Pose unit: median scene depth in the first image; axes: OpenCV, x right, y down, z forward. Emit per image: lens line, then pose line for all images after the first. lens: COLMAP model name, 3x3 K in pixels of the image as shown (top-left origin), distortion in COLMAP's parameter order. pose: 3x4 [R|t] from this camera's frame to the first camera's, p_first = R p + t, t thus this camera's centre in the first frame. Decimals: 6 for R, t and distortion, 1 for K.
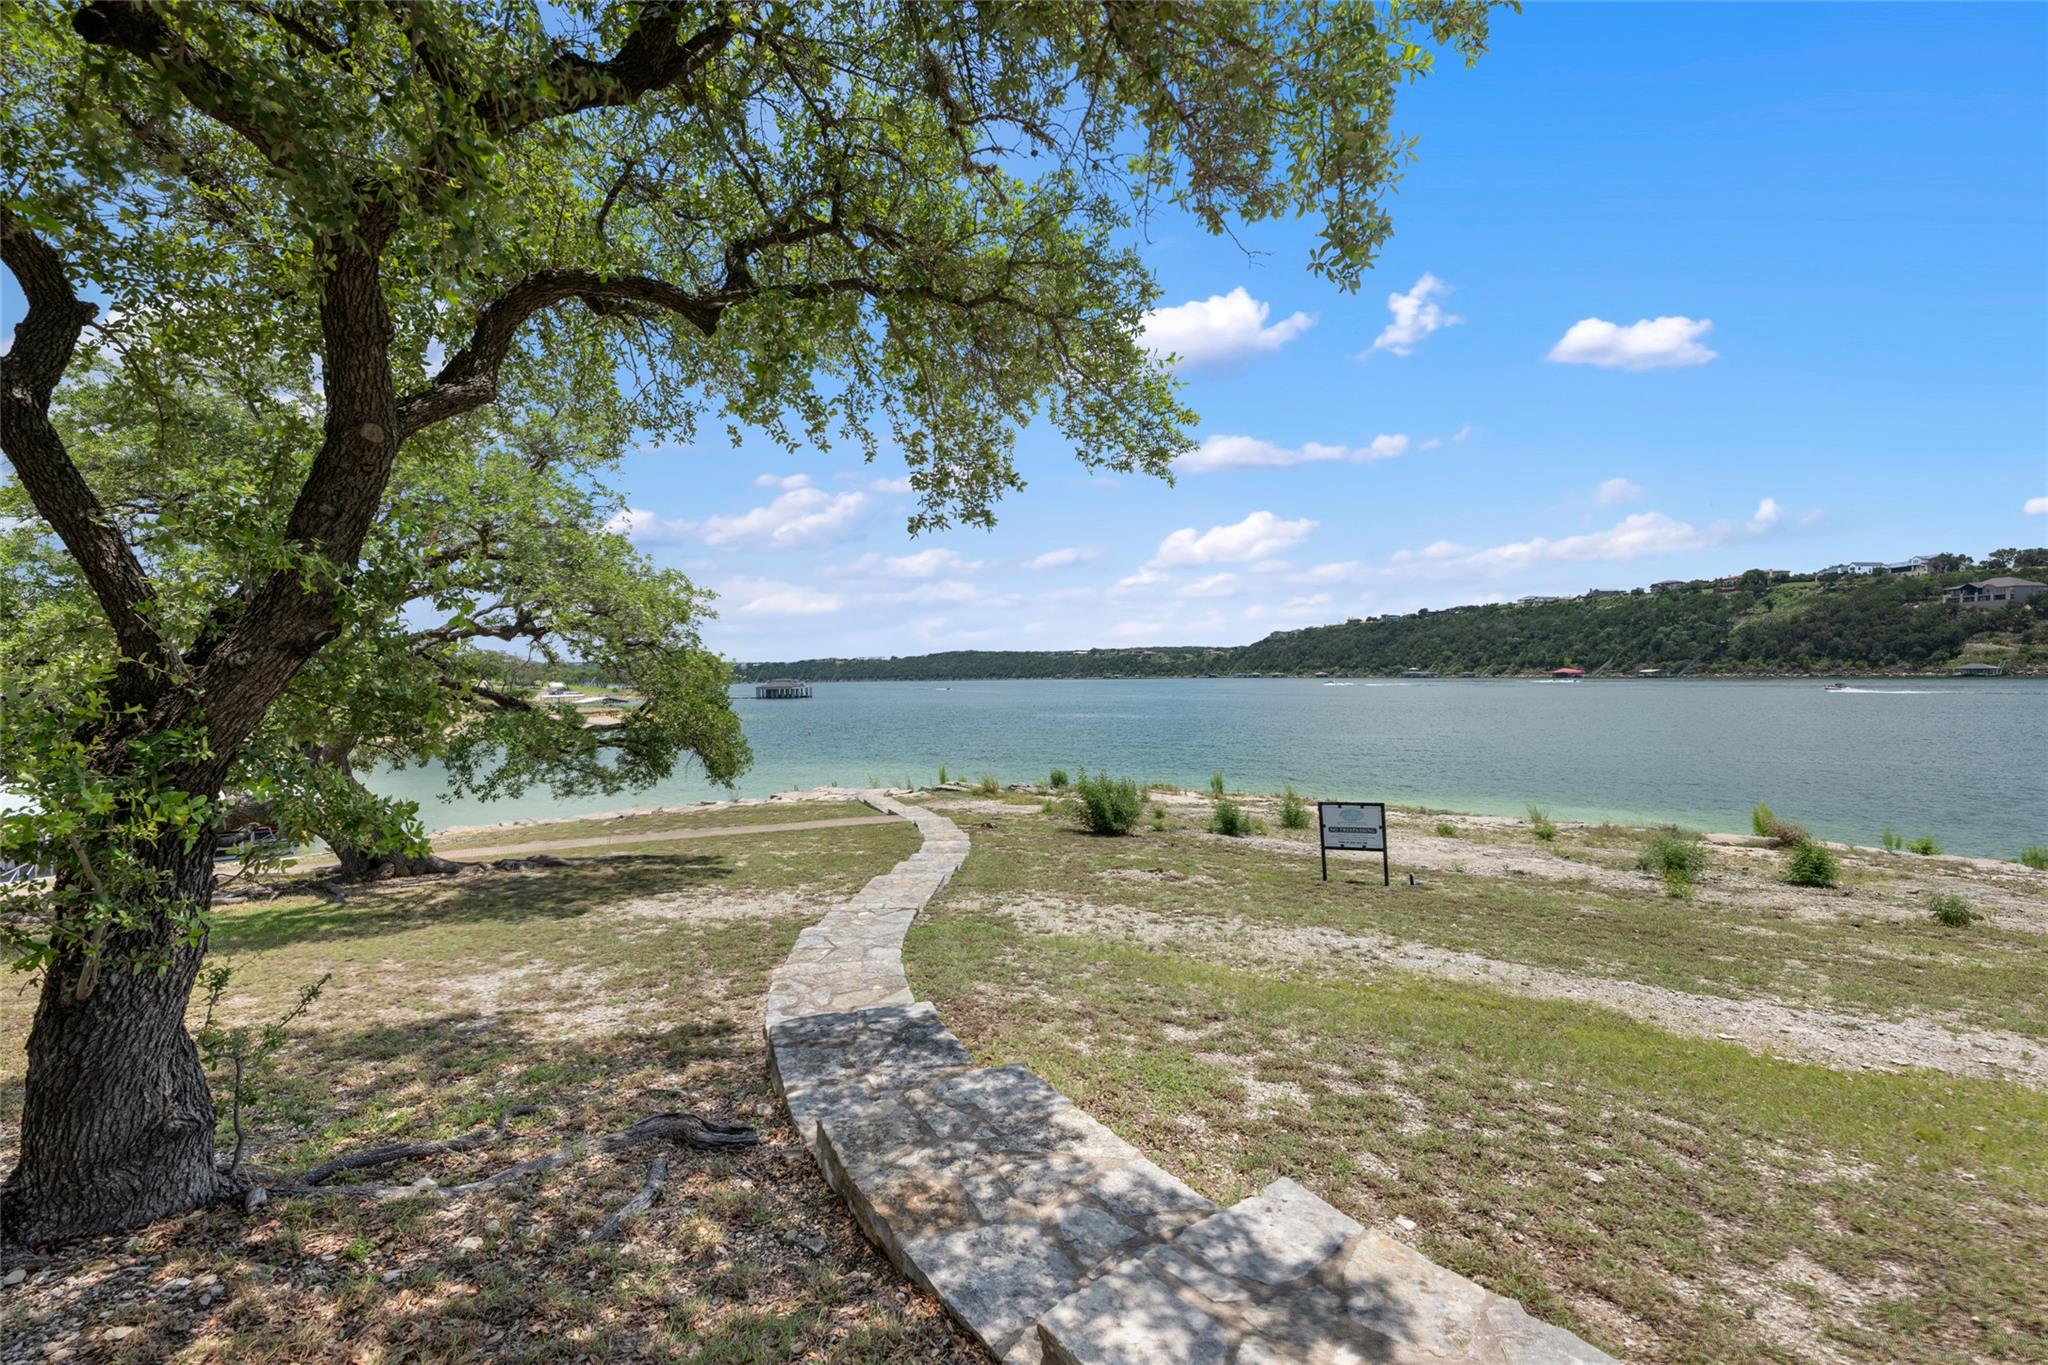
lens RADIAL K [[829.9, 0, 1026.8], [0, 829.9, 677.3], [0, 0, 1]] dist [0.001940, 0.000355]
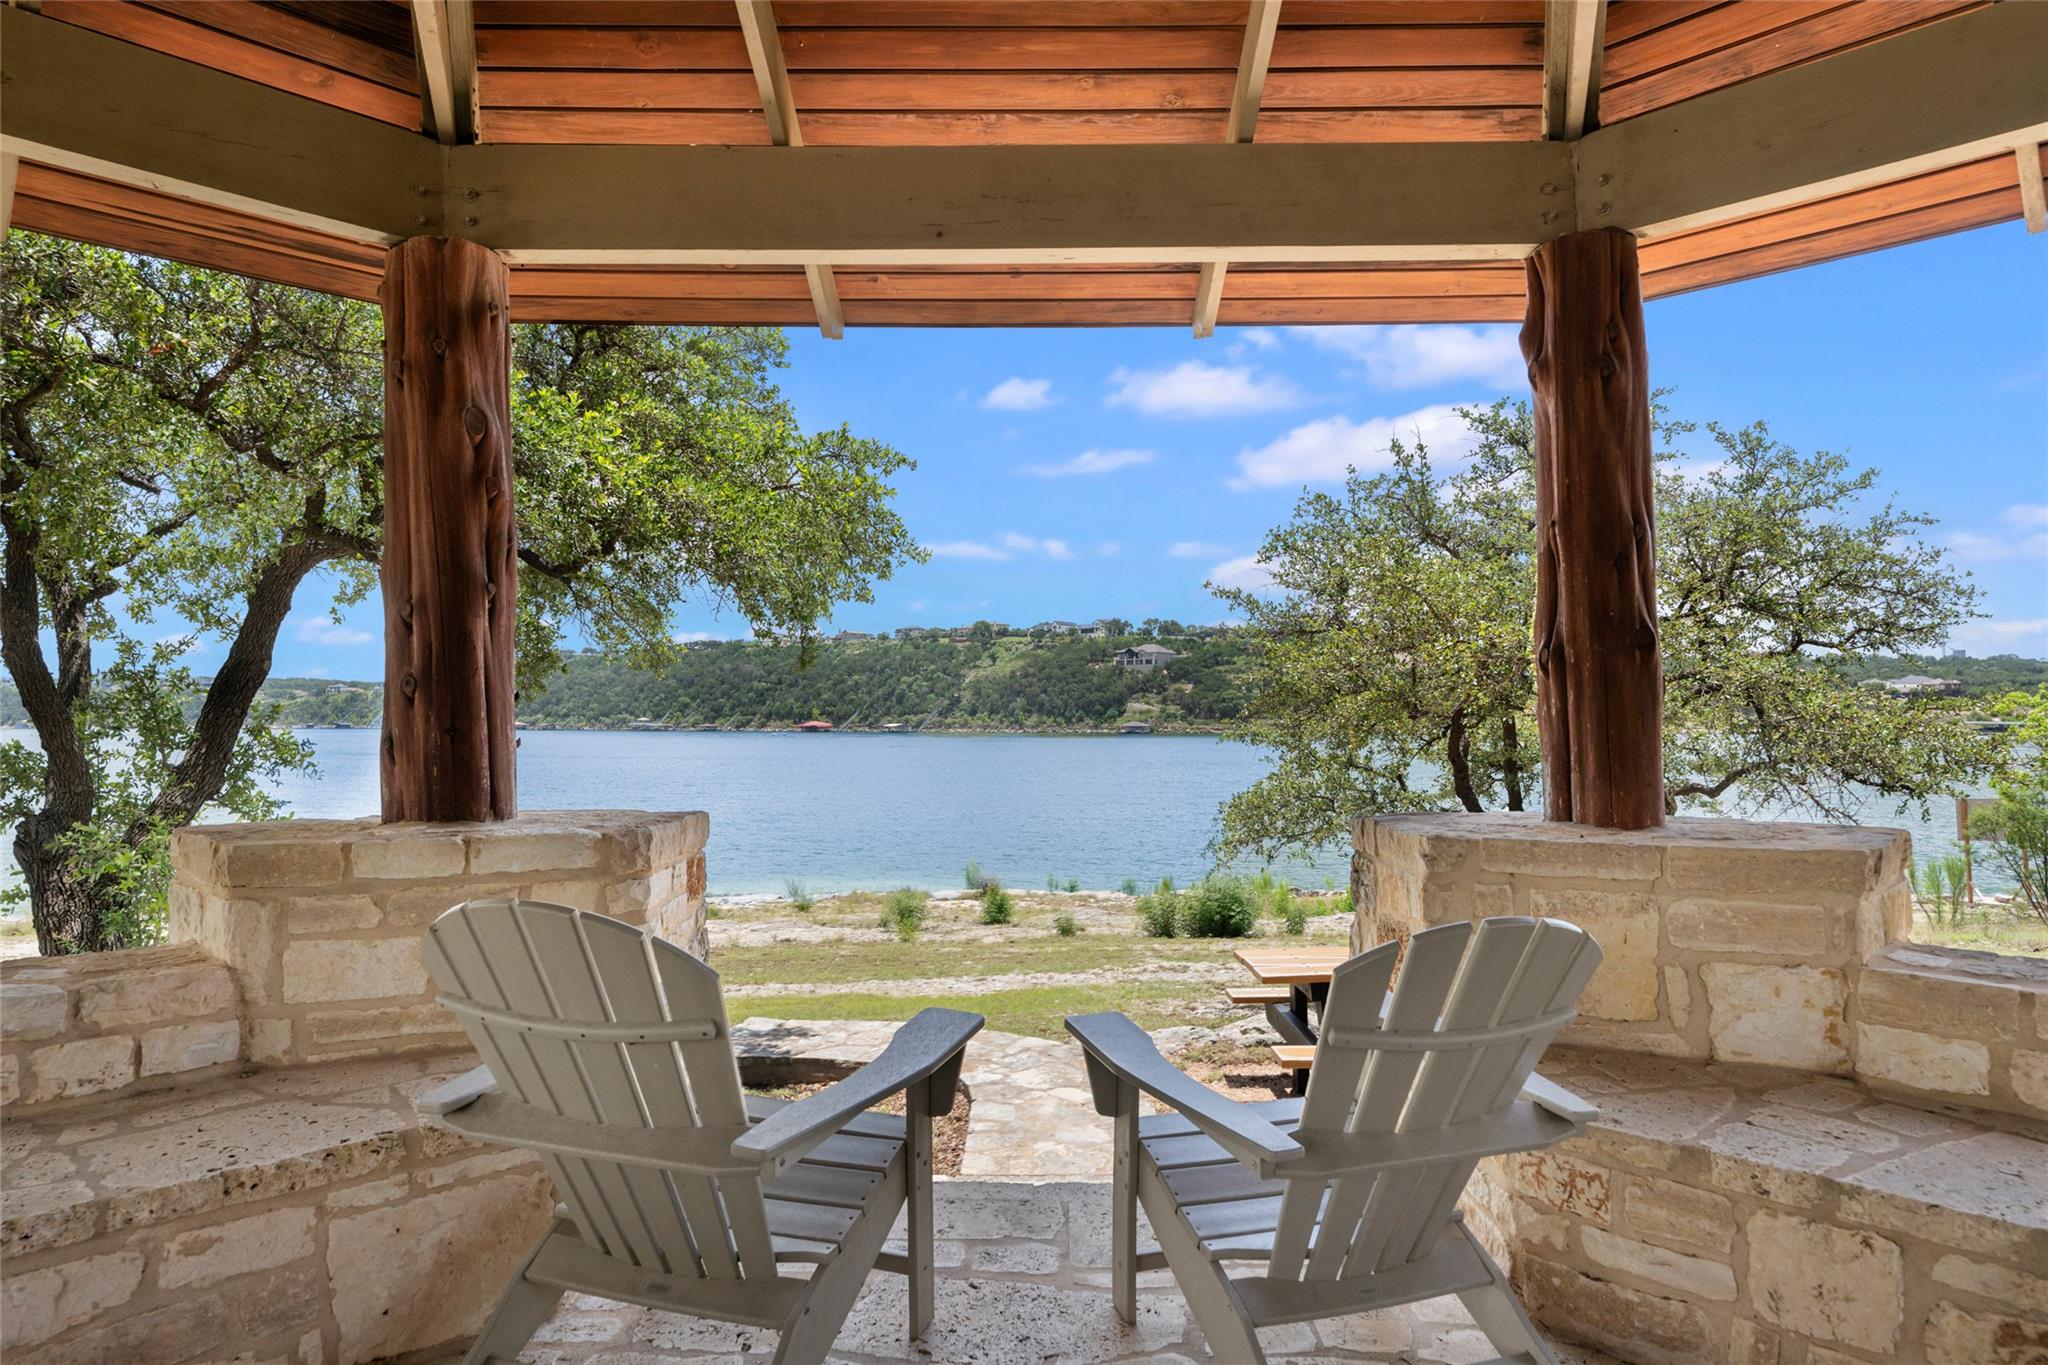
lens RADIAL K [[1233.5, 0, 1024.3], [0, 1233.5, 686.2], [0, 0, 1]] dist [0.003464, 0.000196]
pose [[0.732933, 0.028753, 0.679693, -0.061477], [-0.008529, 0.999416, -0.033082, -0.008326], [-0.680247, 0.018450, 0.732750, -0.084127]]
